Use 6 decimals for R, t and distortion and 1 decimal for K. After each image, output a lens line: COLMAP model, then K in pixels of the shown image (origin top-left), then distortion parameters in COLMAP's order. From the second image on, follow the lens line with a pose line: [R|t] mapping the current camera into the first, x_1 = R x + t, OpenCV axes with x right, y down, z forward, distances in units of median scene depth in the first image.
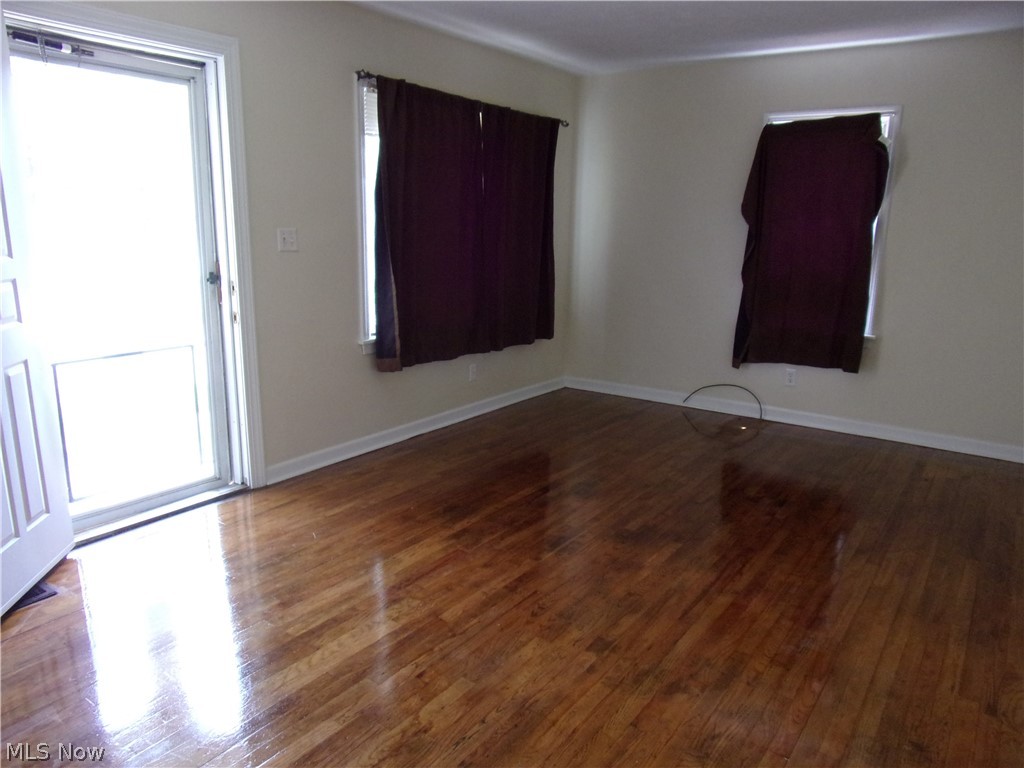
lens RADIAL K [[735.0, 0, 520.9], [0, 735.0, 388.8], [0, 0, 1]] dist [-0.060959, 0.037914]
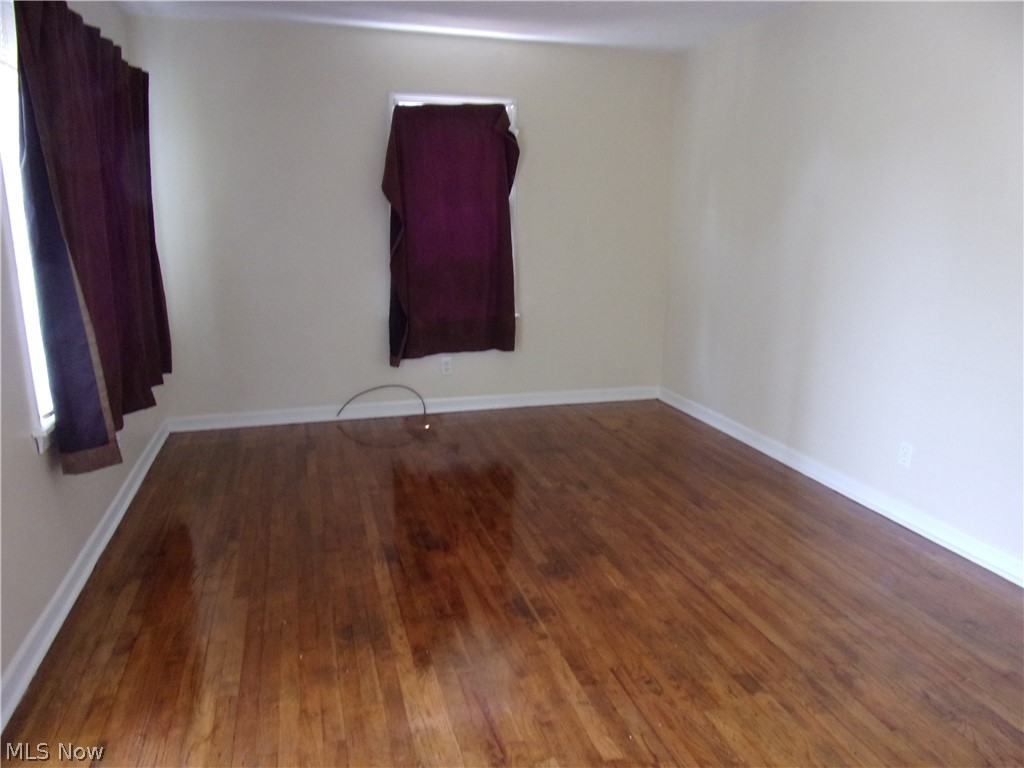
lens RADIAL K [[735.0, 0, 512.0], [0, 735.0, 381.4], [0, 0, 1]] dist [-0.060959, 0.037914]
pose [[0.631447, -0.188573, 0.752140, -0.462786], [0.180363, 0.979093, 0.094053, -0.103511], [-0.754151, 0.076268, 0.652257, 0.408270]]
